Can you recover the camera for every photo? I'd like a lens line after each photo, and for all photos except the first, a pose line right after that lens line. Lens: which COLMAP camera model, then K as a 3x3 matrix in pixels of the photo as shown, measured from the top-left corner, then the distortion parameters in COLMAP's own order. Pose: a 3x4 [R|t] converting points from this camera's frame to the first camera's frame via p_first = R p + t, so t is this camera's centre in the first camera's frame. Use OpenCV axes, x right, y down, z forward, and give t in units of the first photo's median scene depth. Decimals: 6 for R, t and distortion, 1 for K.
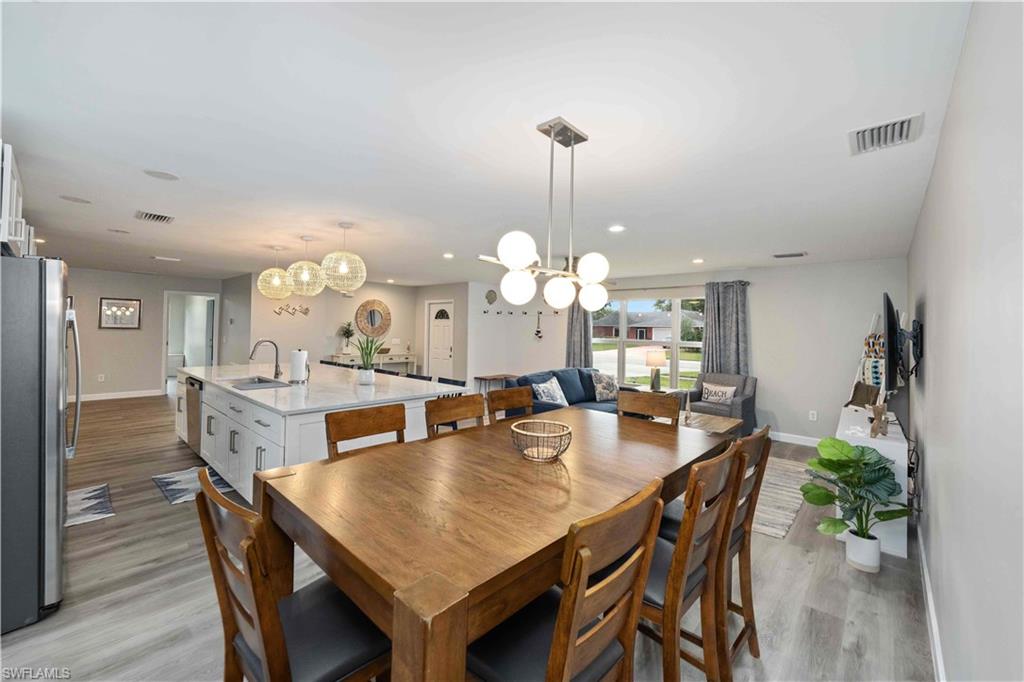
lens RADIAL K [[408.1, 0, 511.7], [0, 408.1, 337.3], [0, 0, 1]] dist [0.000346, -0.000576]
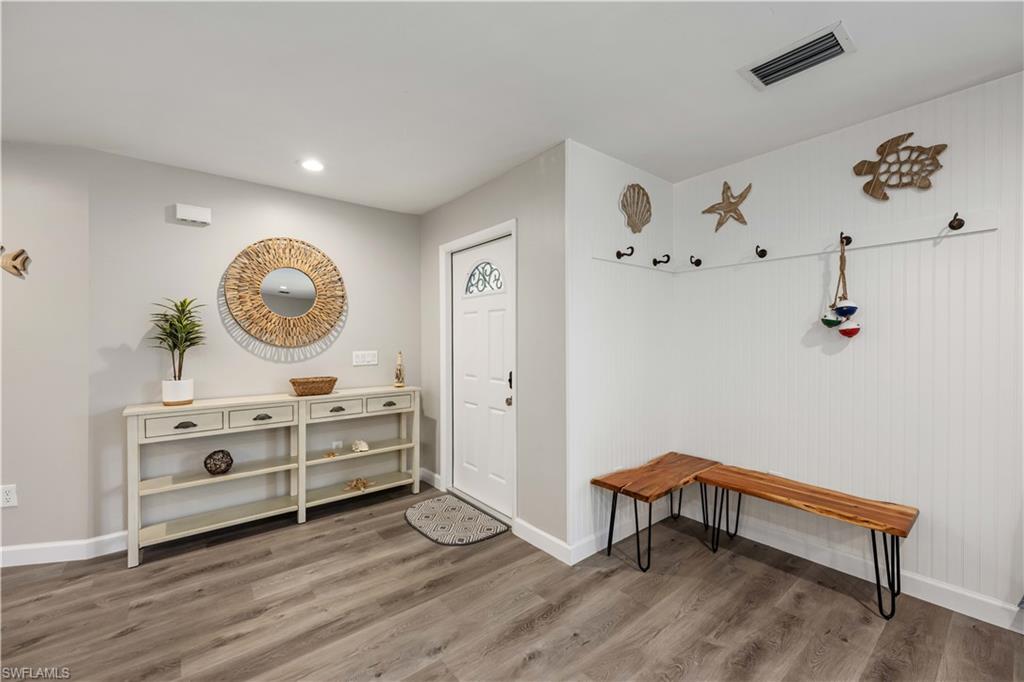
lens RADIAL K [[408.1, 0, 510.7], [0, 408.1, 341.3], [0, 0, 1]] dist [0.000346, -0.000576]
pose [[0.986876, -0.023257, -0.159797, -0.096911], [0.020961, 0.999652, -0.016041, 0.004153], [0.160114, 0.012481, 0.987020, 0.686641]]
